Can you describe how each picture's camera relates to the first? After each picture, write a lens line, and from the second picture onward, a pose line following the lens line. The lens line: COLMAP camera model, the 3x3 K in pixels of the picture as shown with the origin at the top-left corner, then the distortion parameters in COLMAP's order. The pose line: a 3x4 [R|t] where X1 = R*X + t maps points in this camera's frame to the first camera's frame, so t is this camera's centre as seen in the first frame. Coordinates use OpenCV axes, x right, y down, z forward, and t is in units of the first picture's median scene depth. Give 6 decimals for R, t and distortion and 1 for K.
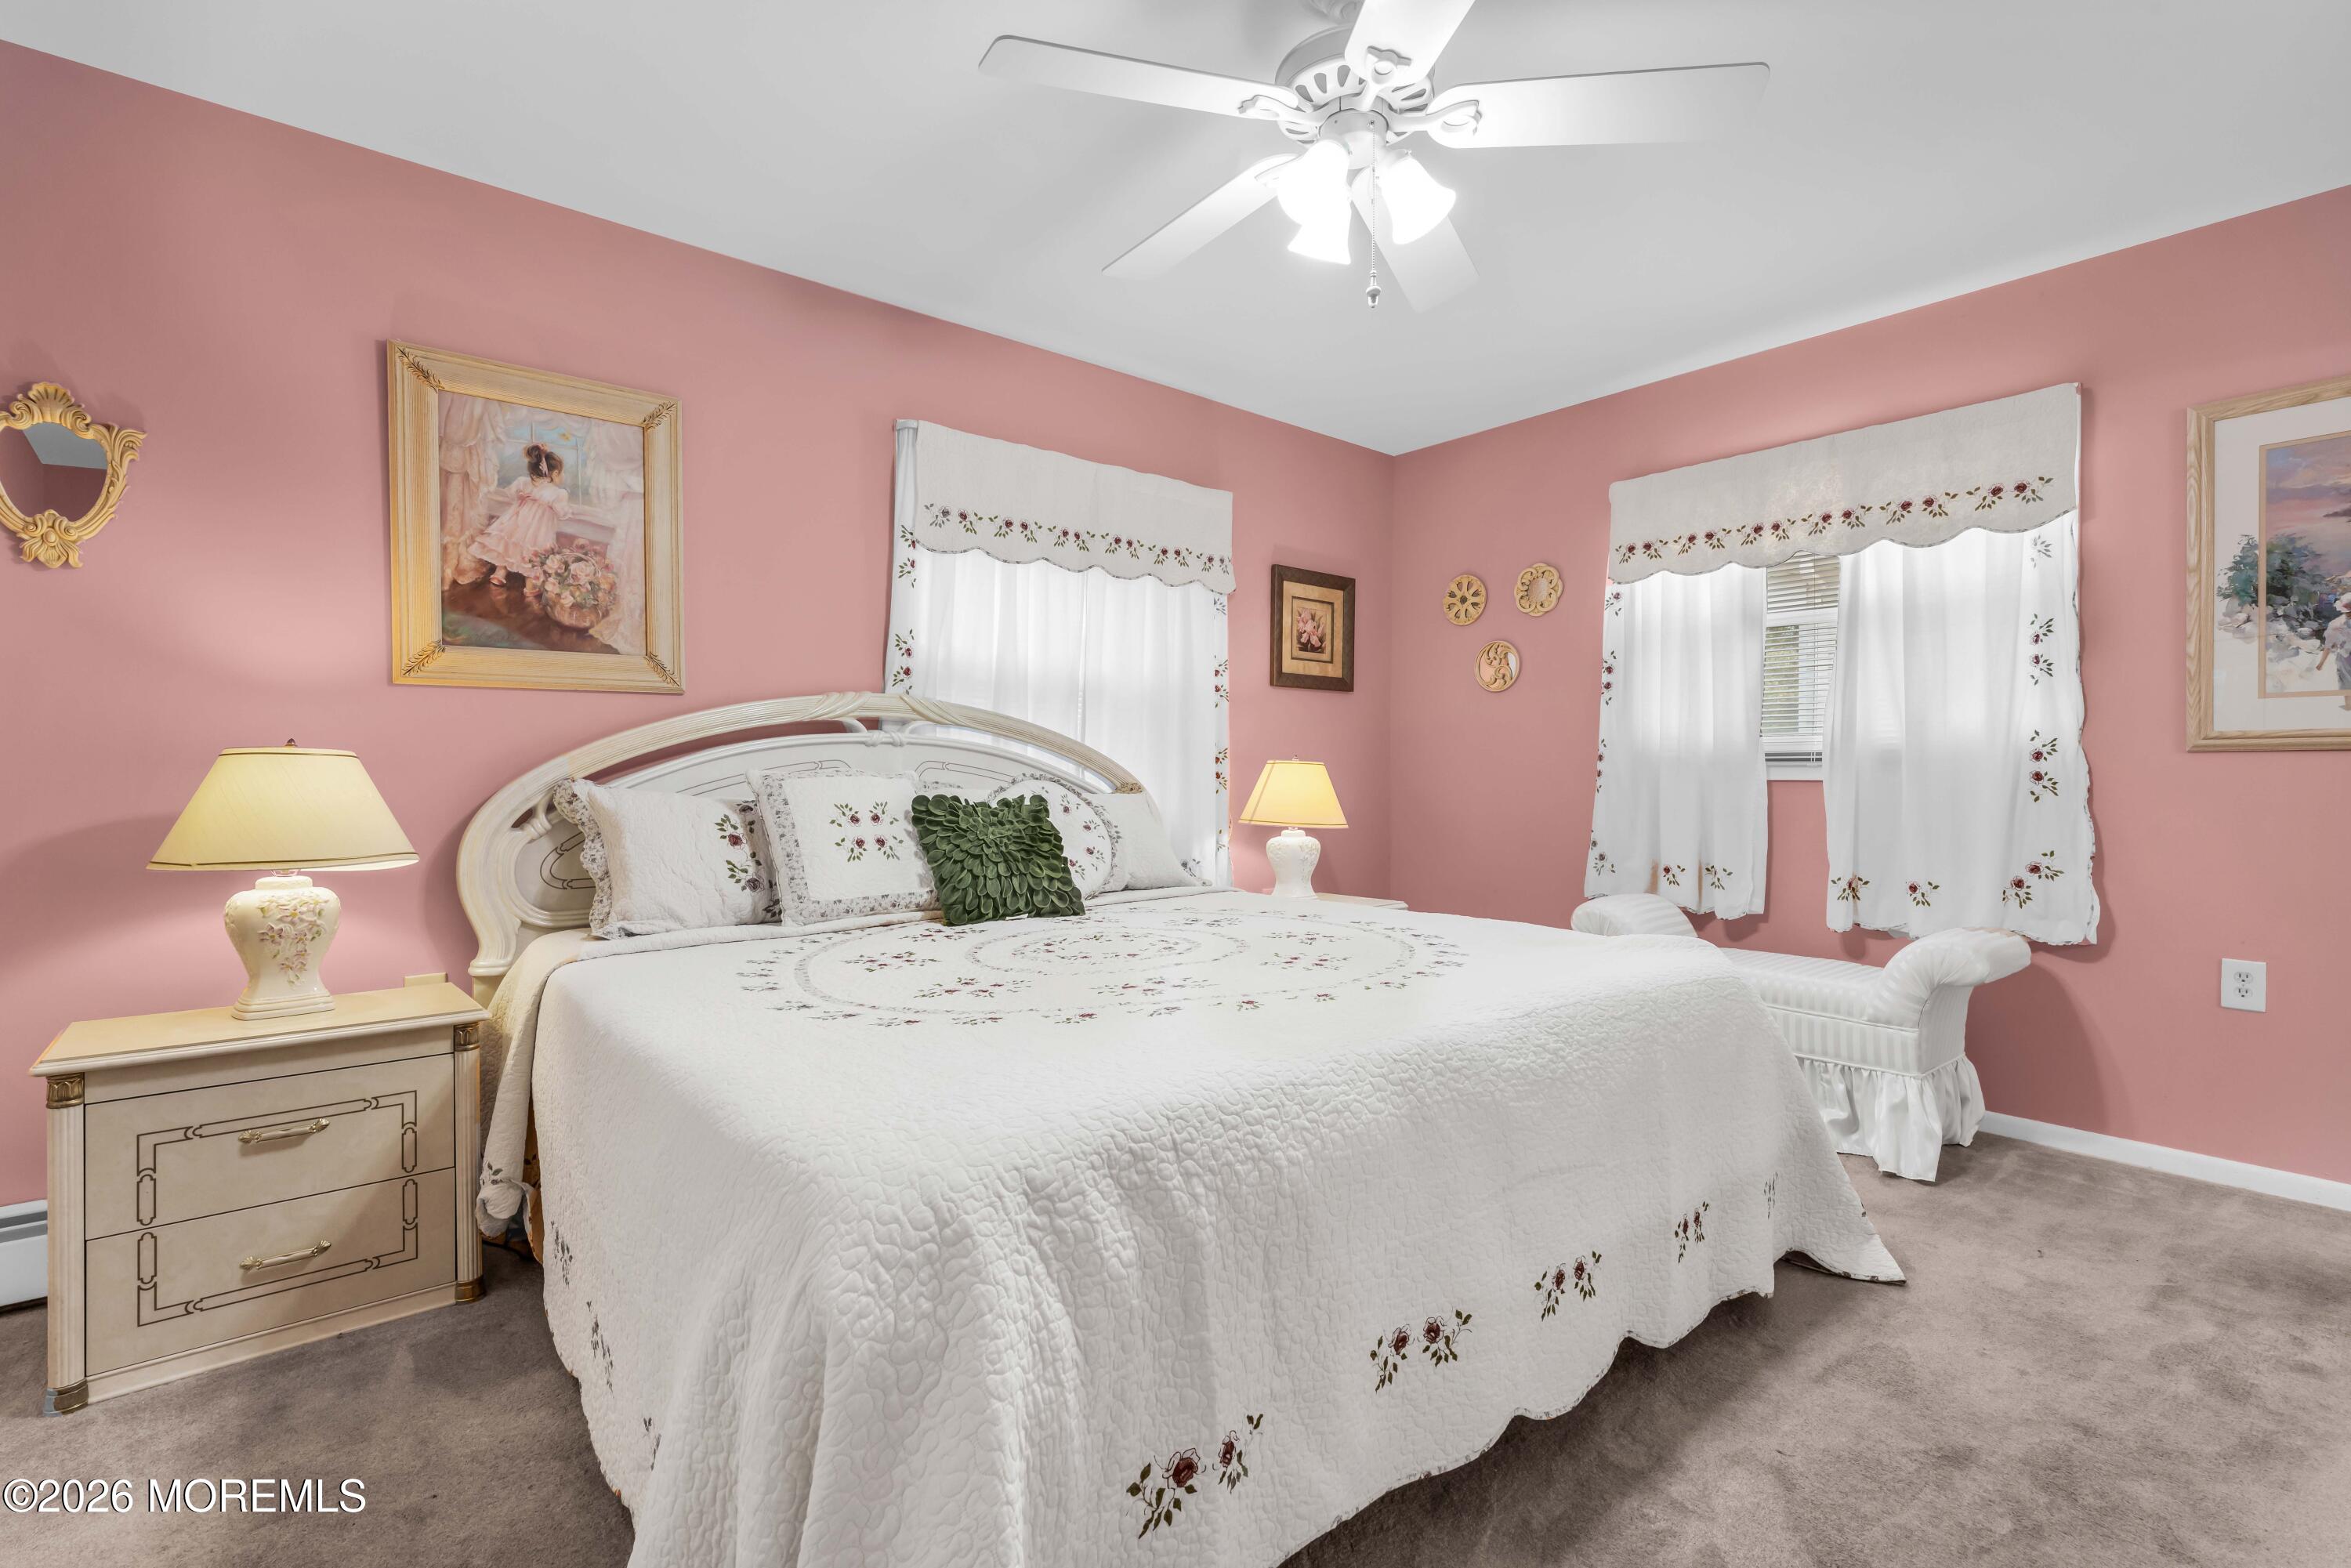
lens RADIAL K [[1101.5, 0, 1208.1], [0, 1101.5, 784.0], [0, 0, 1]] dist [-0.001440, -0.000559]
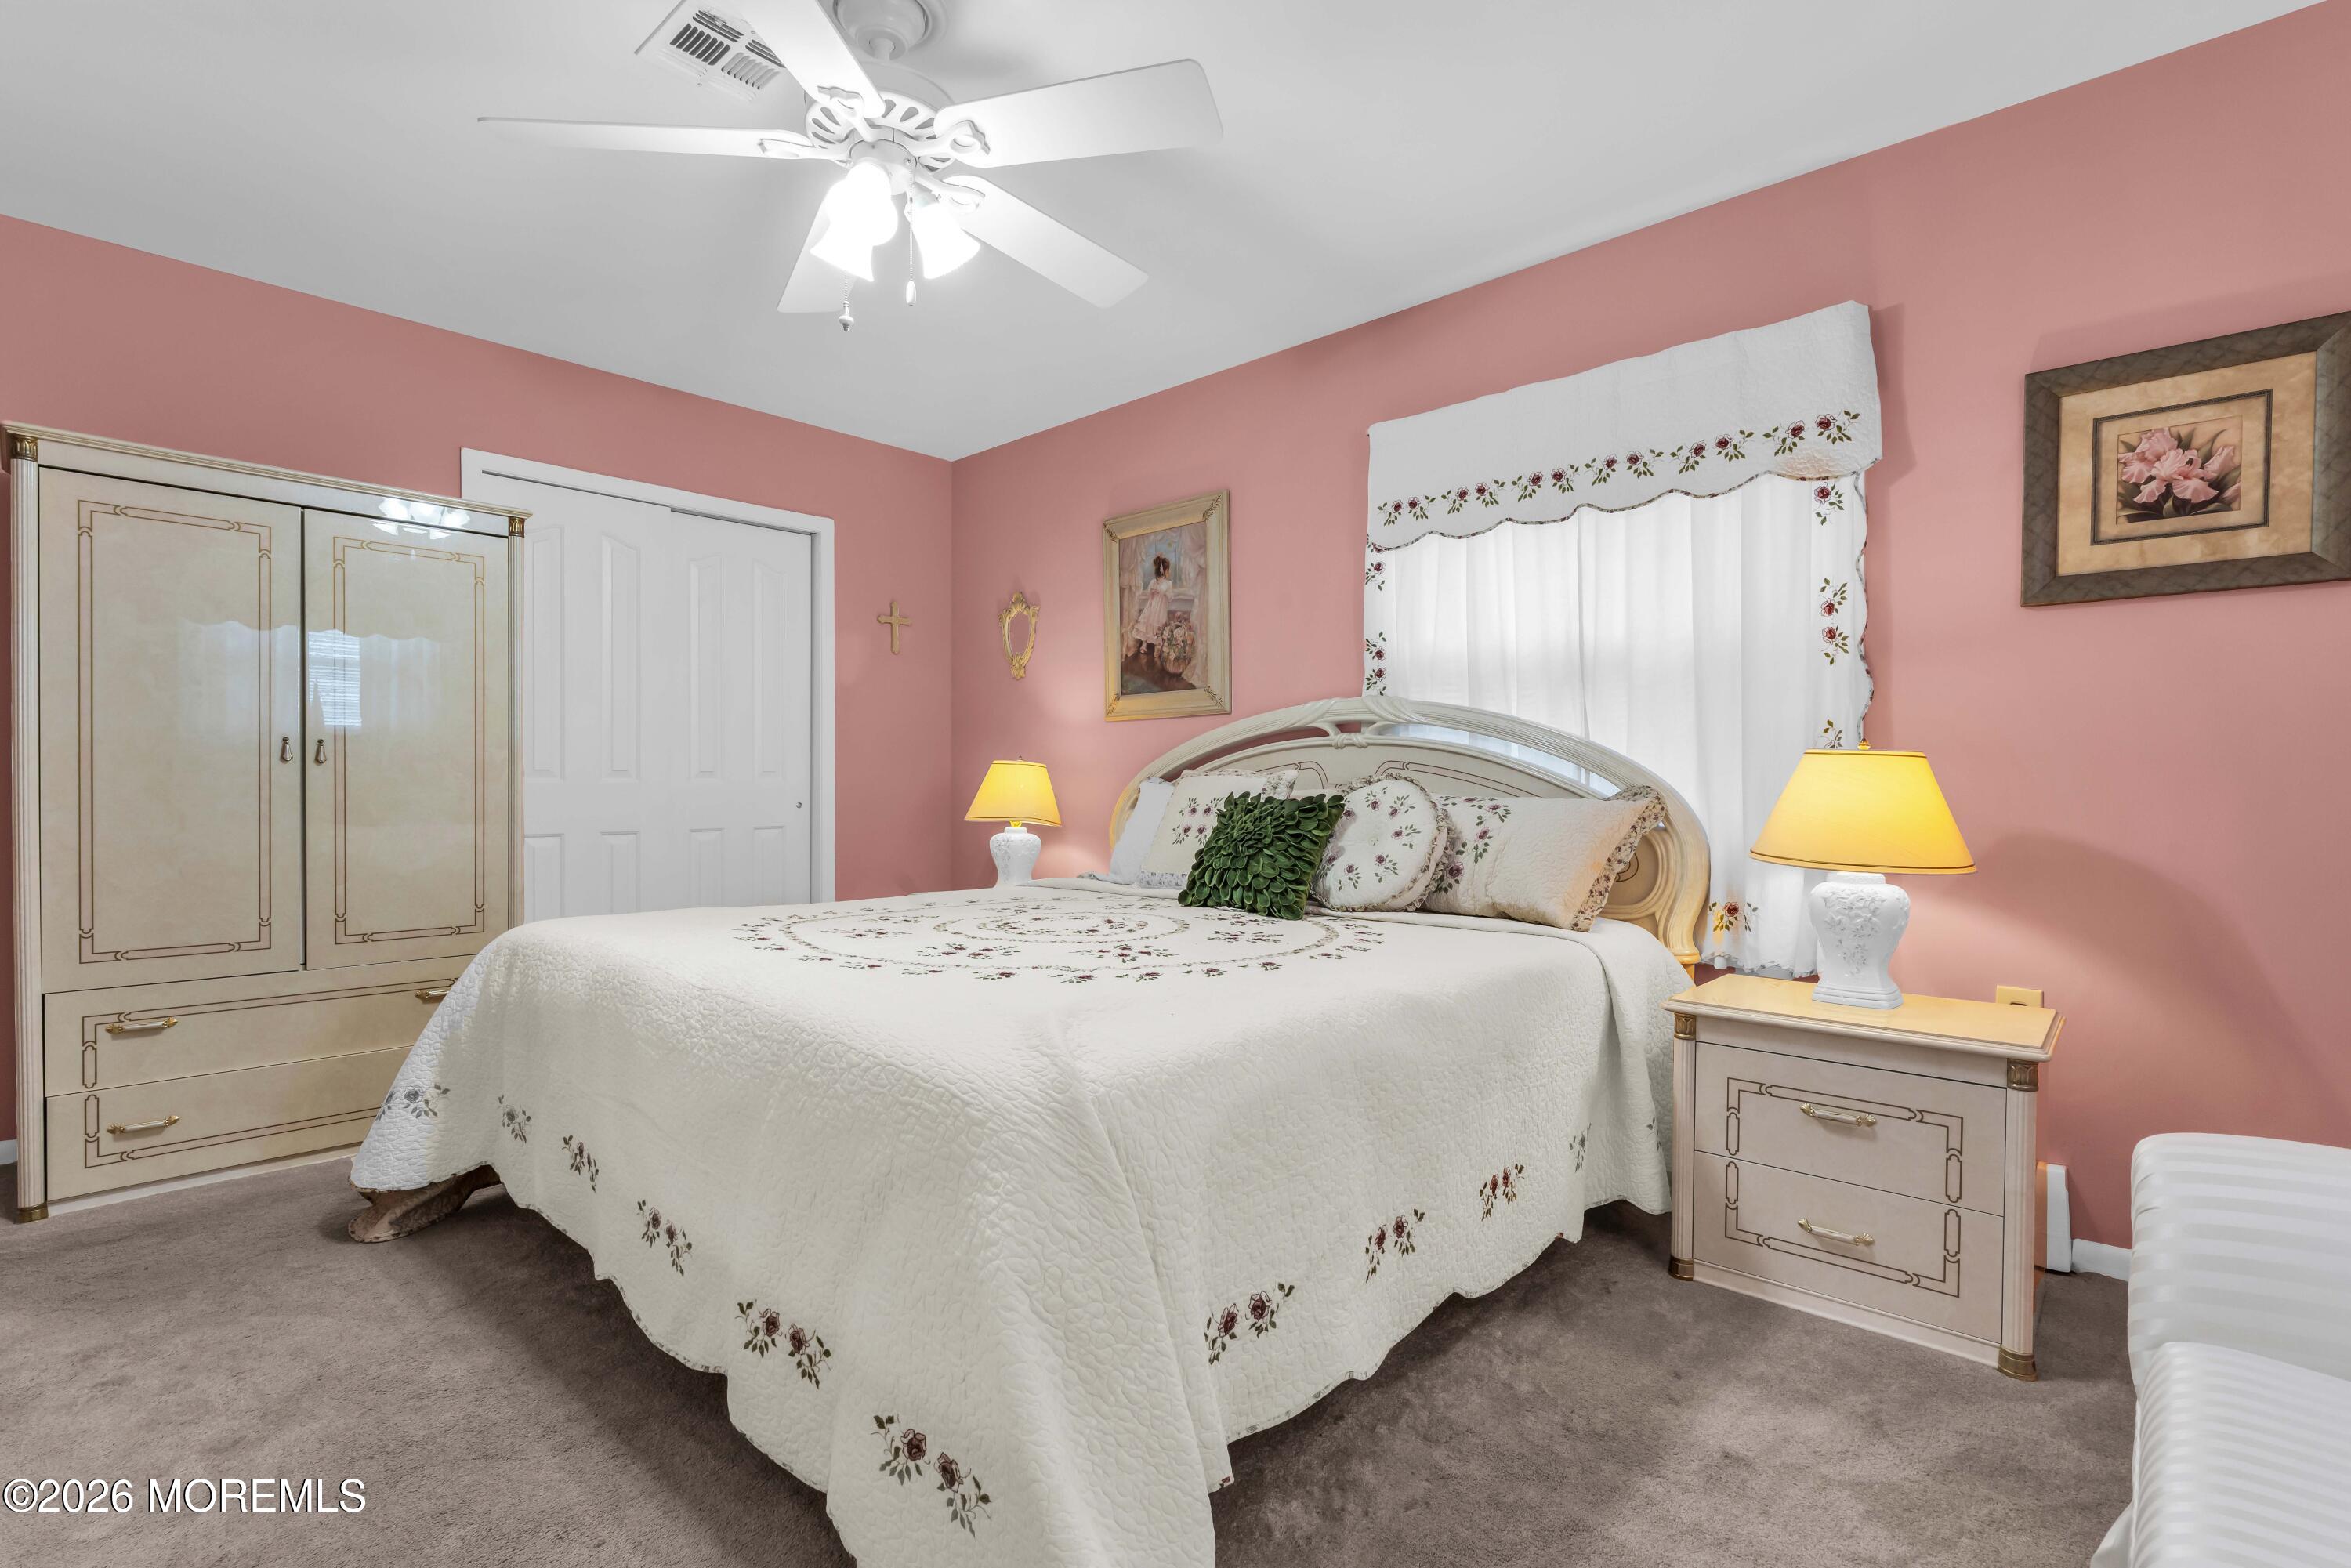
lens RADIAL K [[1125.8, 0, 1170.1], [0, 1125.8, 802.2], [0, 0, 1]] dist [0.002826, 0.000273]
pose [[0.077101, 0.019437, -0.996834, 0.773148], [-0.012033, 0.999755, 0.018563, 0.000032], [0.996951, 0.010563, 0.077316, 0.745169]]
